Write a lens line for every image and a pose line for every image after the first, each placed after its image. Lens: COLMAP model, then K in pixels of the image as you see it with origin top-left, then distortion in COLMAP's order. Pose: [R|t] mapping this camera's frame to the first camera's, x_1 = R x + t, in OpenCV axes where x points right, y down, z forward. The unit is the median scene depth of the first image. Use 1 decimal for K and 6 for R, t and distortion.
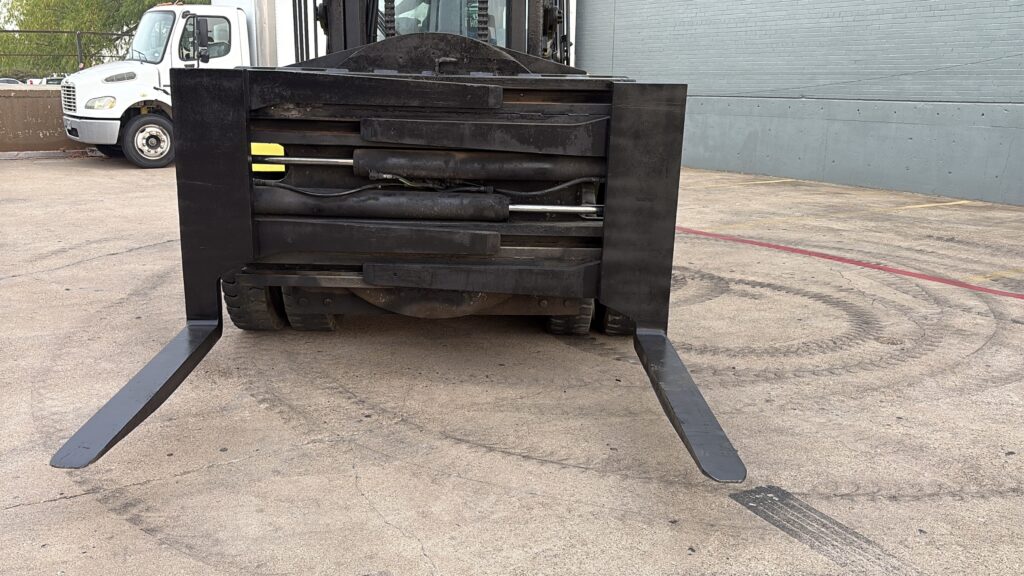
lens RADIAL K [[956.8, 0, 495.6], [0, 956.8, 286.0], [0, 0, 1]] dist [0.021225, -0.005834]
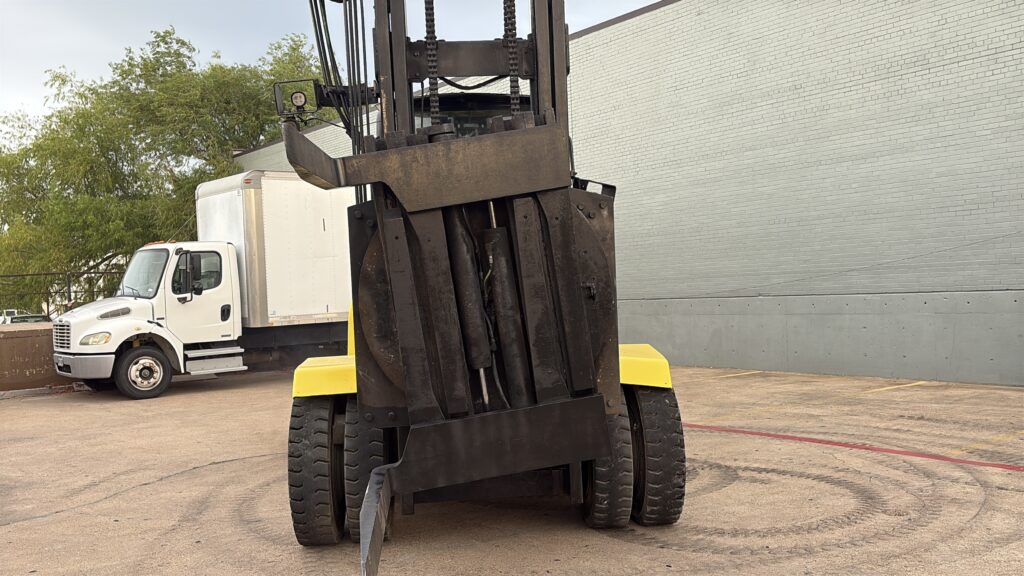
lens RADIAL K [[956.8, 0, 512.0], [0, 956.8, 288.0], [0, 0, 1]] dist [0.009135, 0.020534]
pose [[0.995907, -0.054983, 0.071737, -0.068072], [0.068906, 0.975501, -0.208925, 0.003559], [-0.058492, 0.213013, 0.975297, -0.075649]]
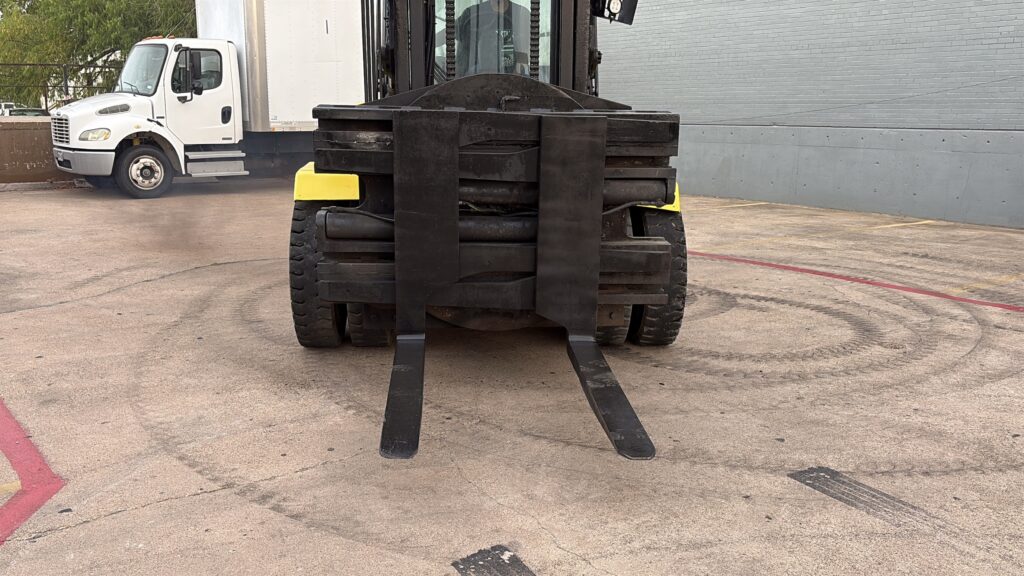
lens RADIAL K [[956.6, 0, 506.6], [0, 956.6, 289.7], [0, 0, 1]] dist [0.032634, -0.035351]
pose [[0.998218, -0.016372, 0.057388, -0.070200], [0.017726, 0.999575, -0.023152, 0.007425], [-0.056985, 0.024128, 0.998083, -0.061830]]
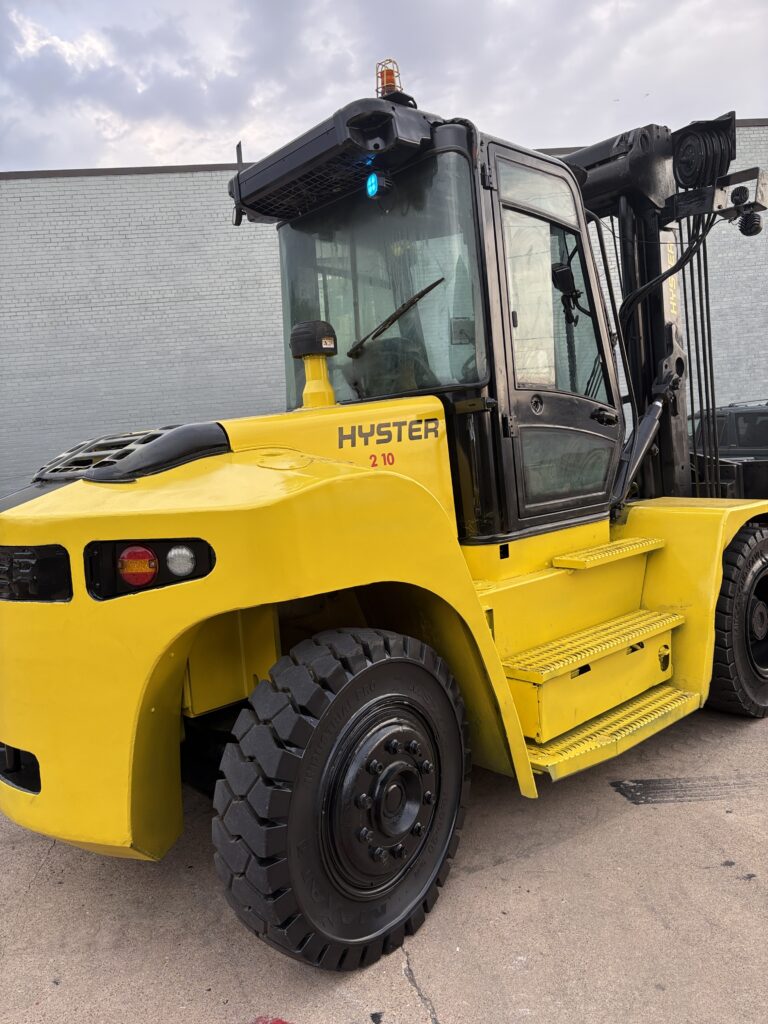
lens RADIAL K [[777.9, 0, 387.4], [0, 777.9, 500.4], [0, 0, 1]] dist [0.028350, -0.007527]
pose [[0.434082, -0.115510, 0.893437, -0.484237], [0.281009, 0.959624, -0.012463, -0.071047], [-0.855925, 0.256474, 0.449015, 0.243561]]
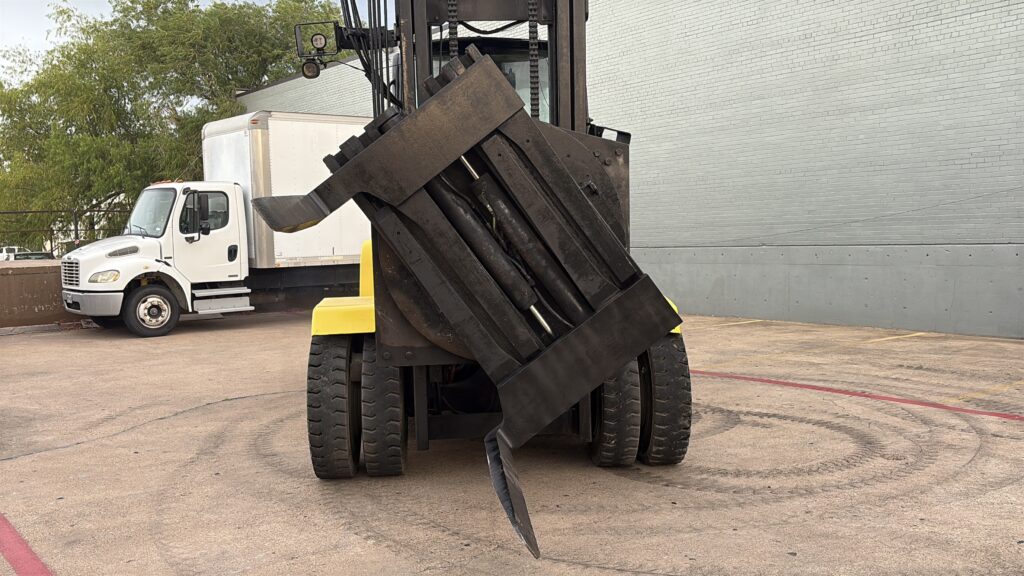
lens RADIAL K [[955.8, 0, 513.6], [0, 955.8, 288.4], [0, 0, 1]] dist [0.014272, 0.005274]
pose [[0.996589, -0.041880, 0.071106, -0.080663], [0.052392, 0.986824, -0.153079, 0.007146], [-0.063758, 0.156282, 0.985652, -0.088977]]
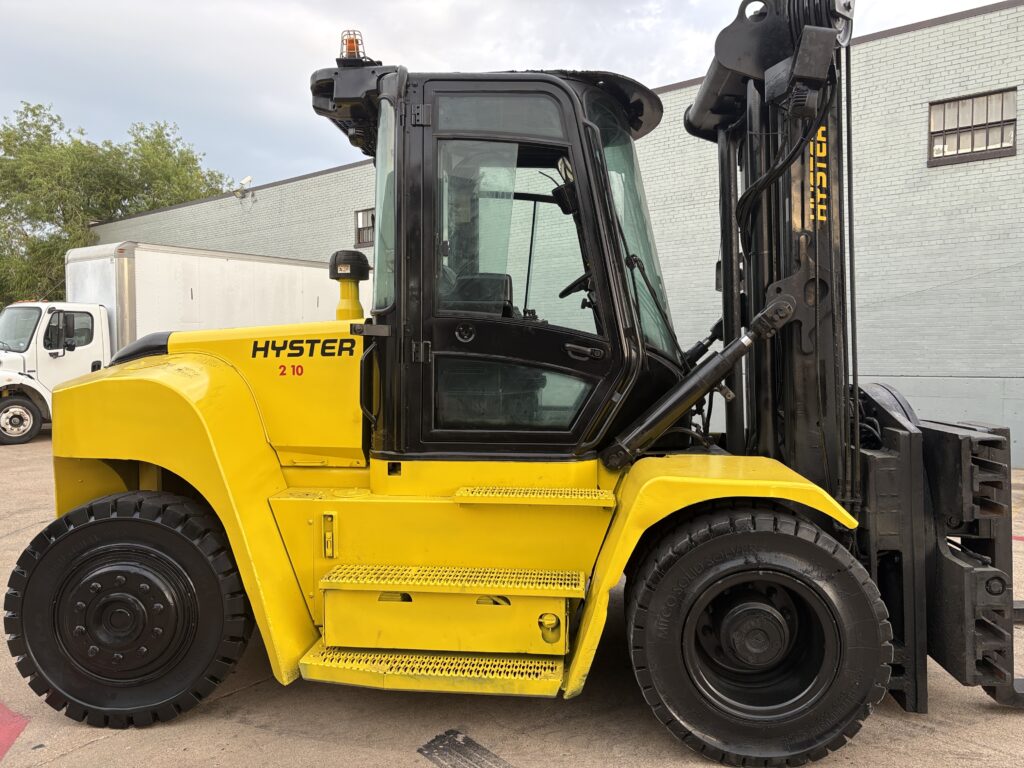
lens RADIAL K [[780.7, 0, 518.2], [0, 780.7, 381.0], [0, 0, 1]] dist [0.048525, -0.046862]
pose [[0.953883, -0.021841, 0.299383, -0.139887], [0.074672, 0.983264, -0.166183, 0.000254], [-0.290743, 0.180875, 0.939549, -0.072686]]
